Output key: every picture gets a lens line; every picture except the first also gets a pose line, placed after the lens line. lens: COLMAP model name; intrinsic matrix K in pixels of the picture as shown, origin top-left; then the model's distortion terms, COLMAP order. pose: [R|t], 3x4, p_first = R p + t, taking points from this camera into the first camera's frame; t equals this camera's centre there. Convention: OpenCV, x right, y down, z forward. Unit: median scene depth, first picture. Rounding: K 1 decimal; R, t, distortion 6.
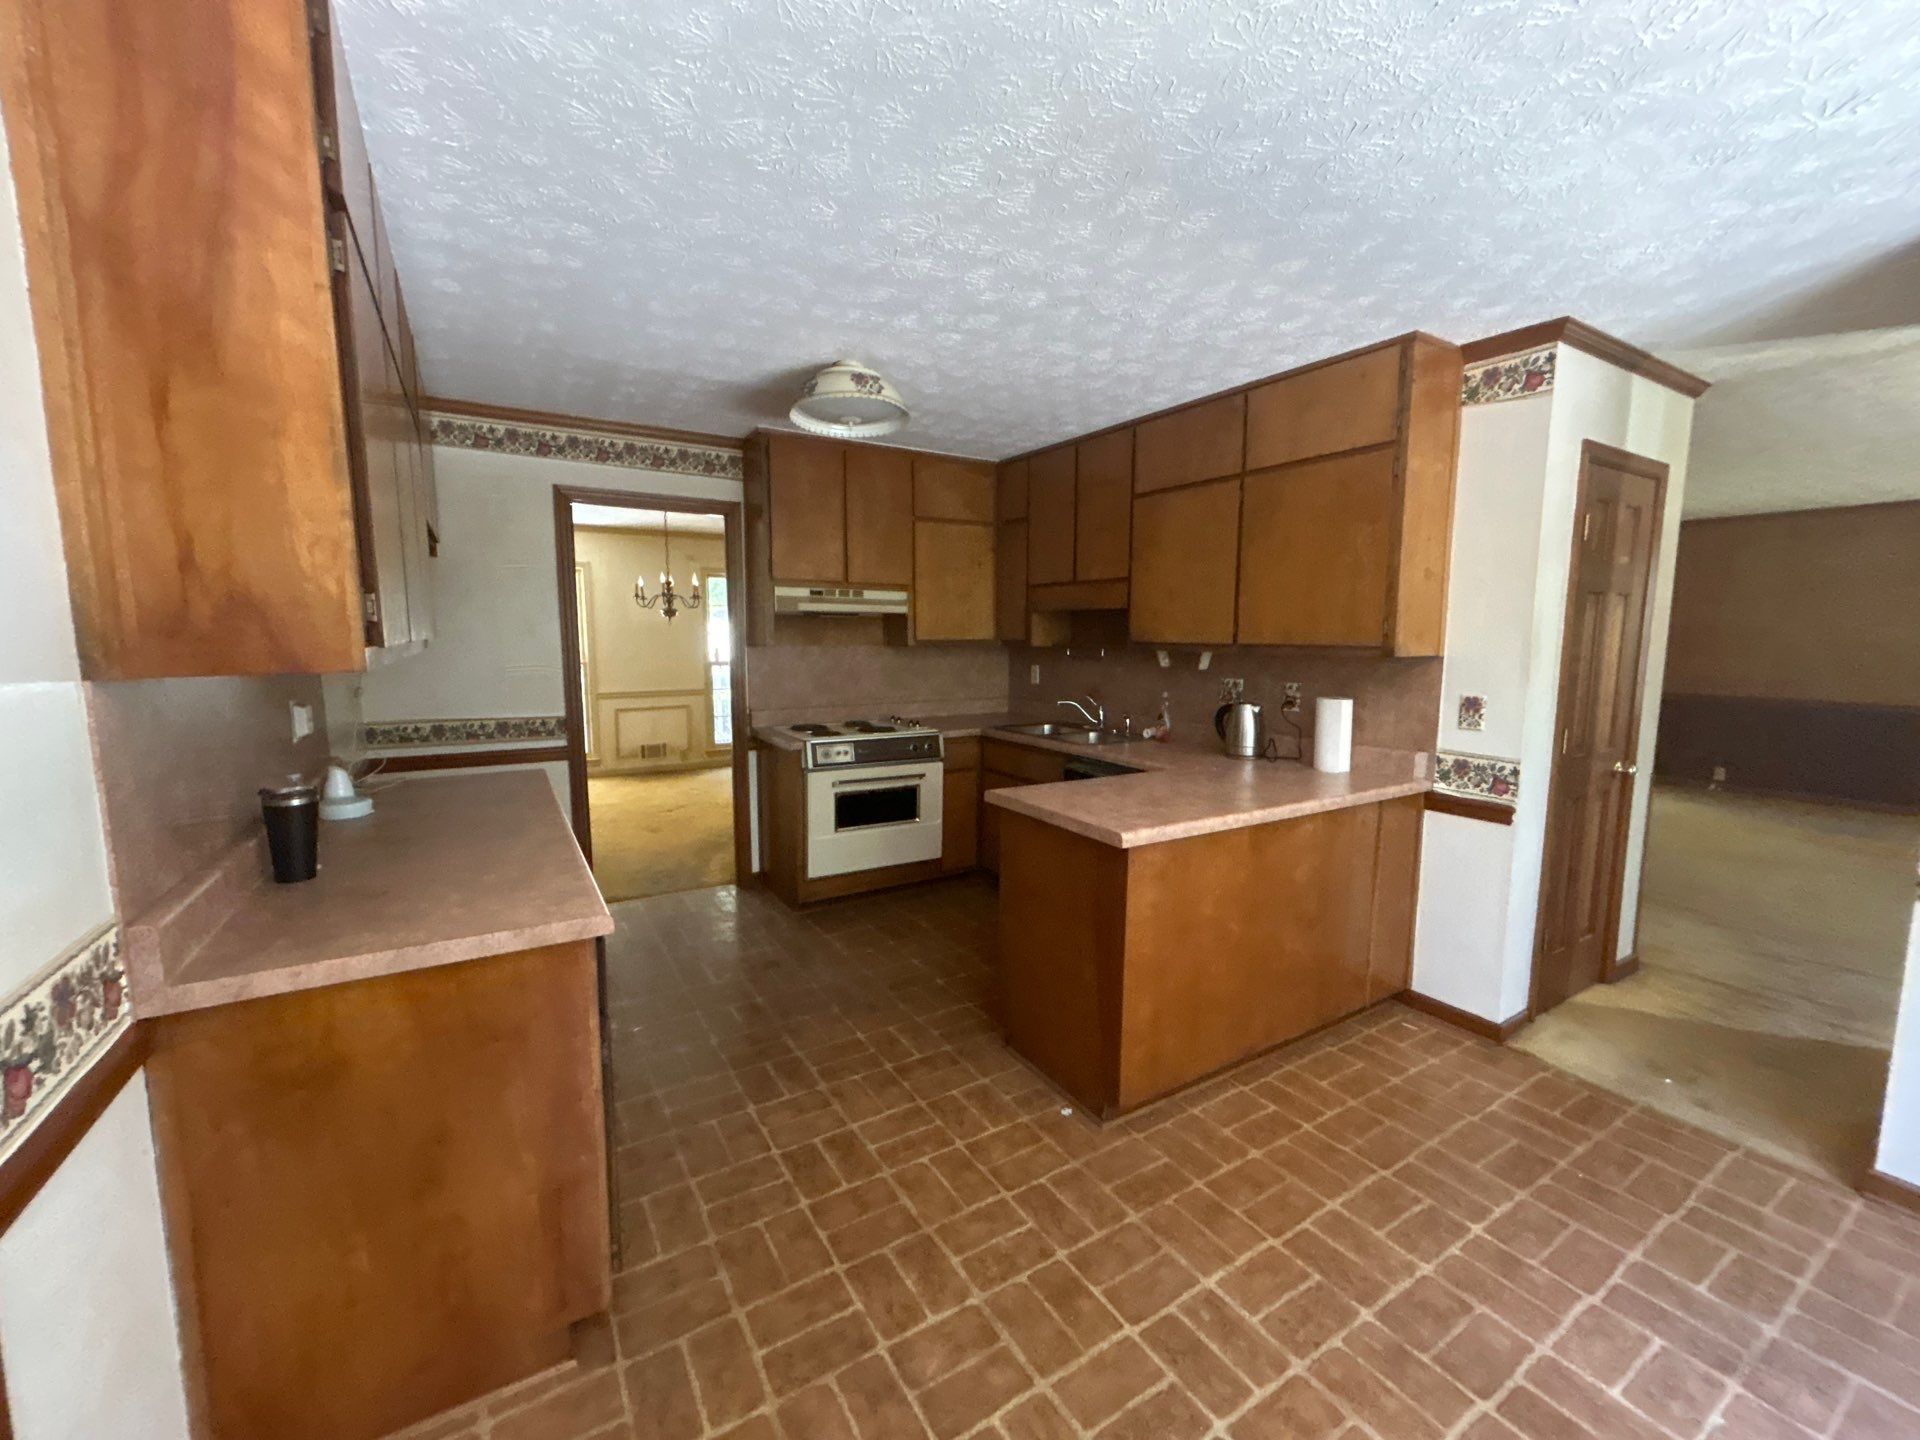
lens RADIAL K [[776.5, 0, 958.5], [0, 776.5, 719.8], [0, 0, 1]] dist [0.003884, 0.000944]
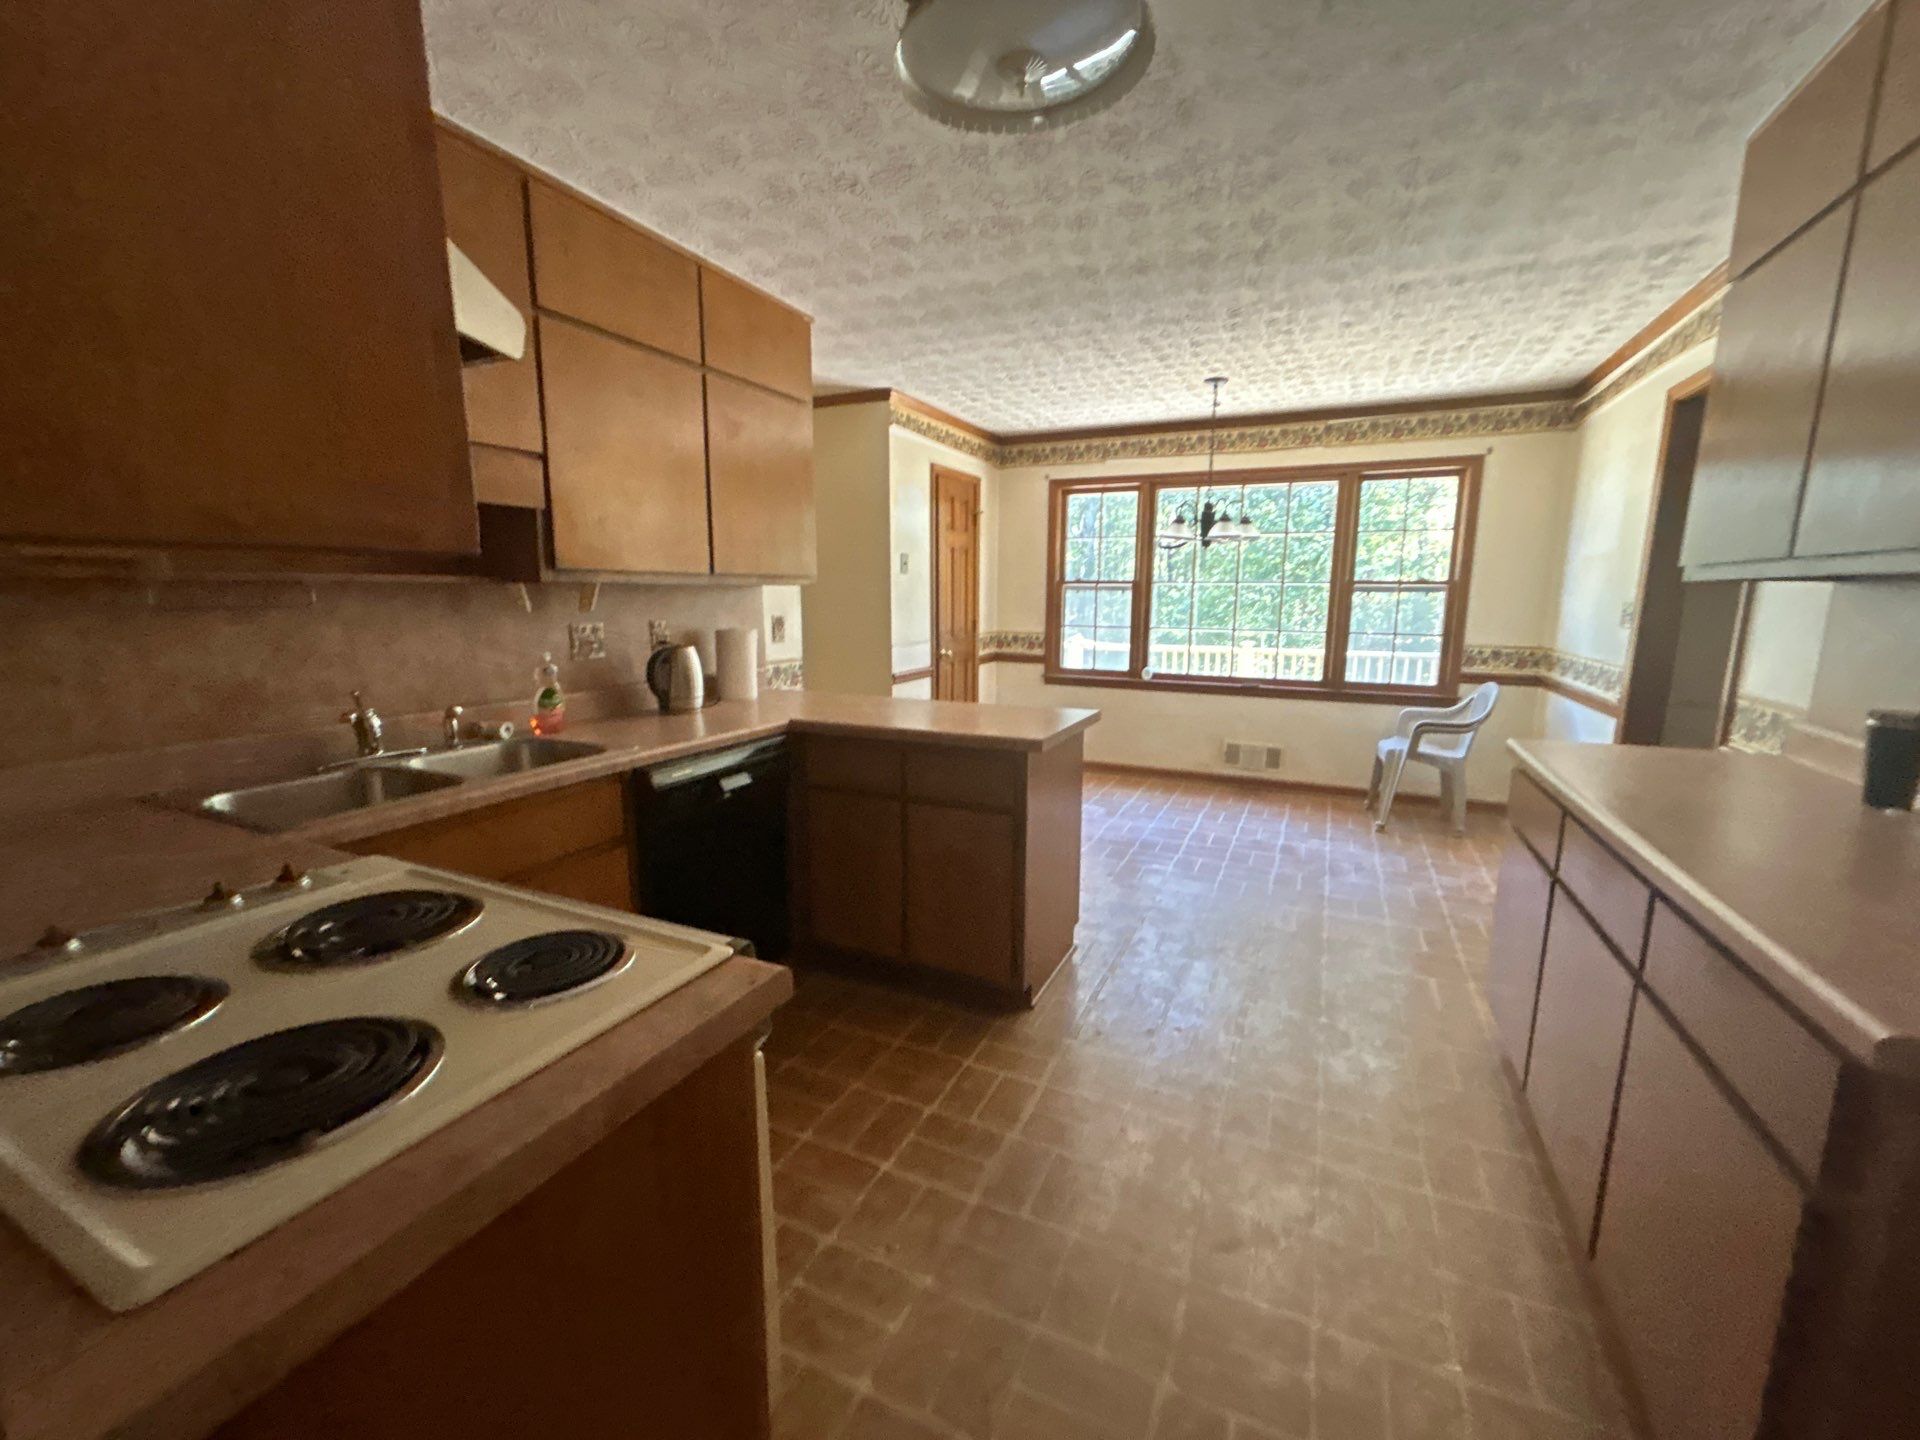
lens RADIAL K [[776.5, 0, 958.4], [0, 776.5, 722.1], [0, 0, 1]] dist [0.003884, 0.000944]
pose [[-0.547769, -0.148790, 0.823292, -0.688946], [0.086617, 0.968685, 0.232696, -0.155424], [-0.832134, 0.198775, -0.517728, 1.683009]]
